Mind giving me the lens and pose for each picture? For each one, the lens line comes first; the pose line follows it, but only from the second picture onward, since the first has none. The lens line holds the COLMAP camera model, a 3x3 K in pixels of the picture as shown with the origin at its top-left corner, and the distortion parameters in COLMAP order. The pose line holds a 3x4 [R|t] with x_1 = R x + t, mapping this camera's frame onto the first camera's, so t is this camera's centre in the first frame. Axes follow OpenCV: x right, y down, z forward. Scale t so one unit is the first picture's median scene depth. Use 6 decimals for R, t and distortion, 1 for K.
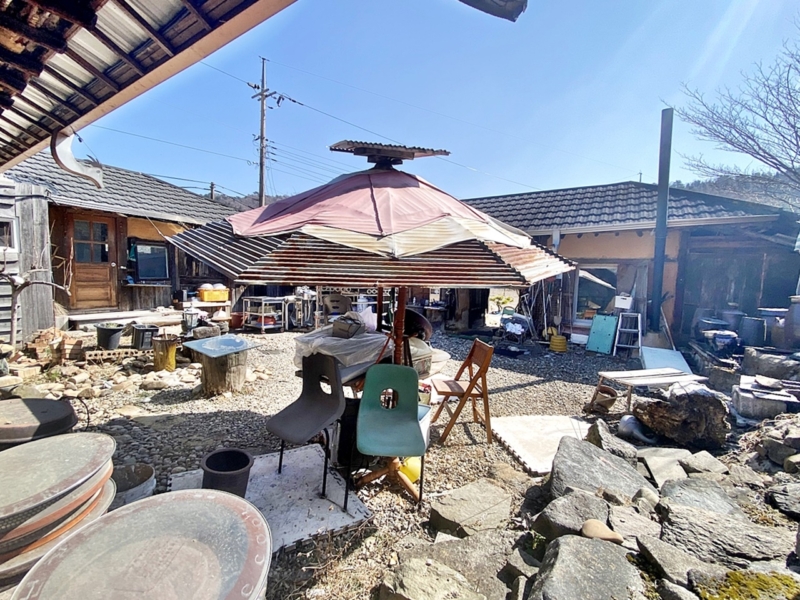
lens RADIAL K [[318.8, 0, 400.0], [0, 318.8, 300.0], [0, 0, 1]] dist [0.013716, -0.016840]
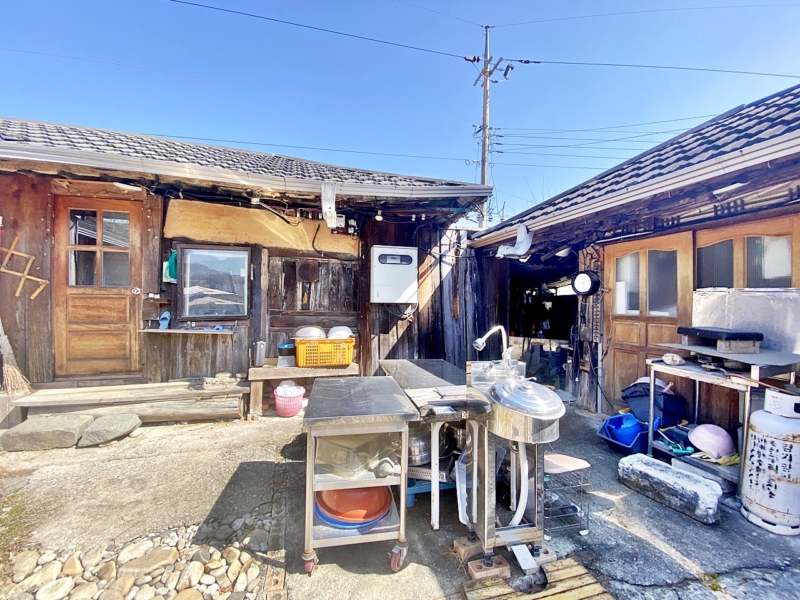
lens RADIAL K [[318.8, 0, 400.0], [0, 318.8, 300.0], [0, 0, 1]] dist [0.013716, -0.016840]
pose [[0.752189, -0.020116, -0.658640, -0.202332], [-0.041353, 0.996123, -0.077649, -0.062499], [0.657648, 0.085644, 0.748441, 0.761941]]
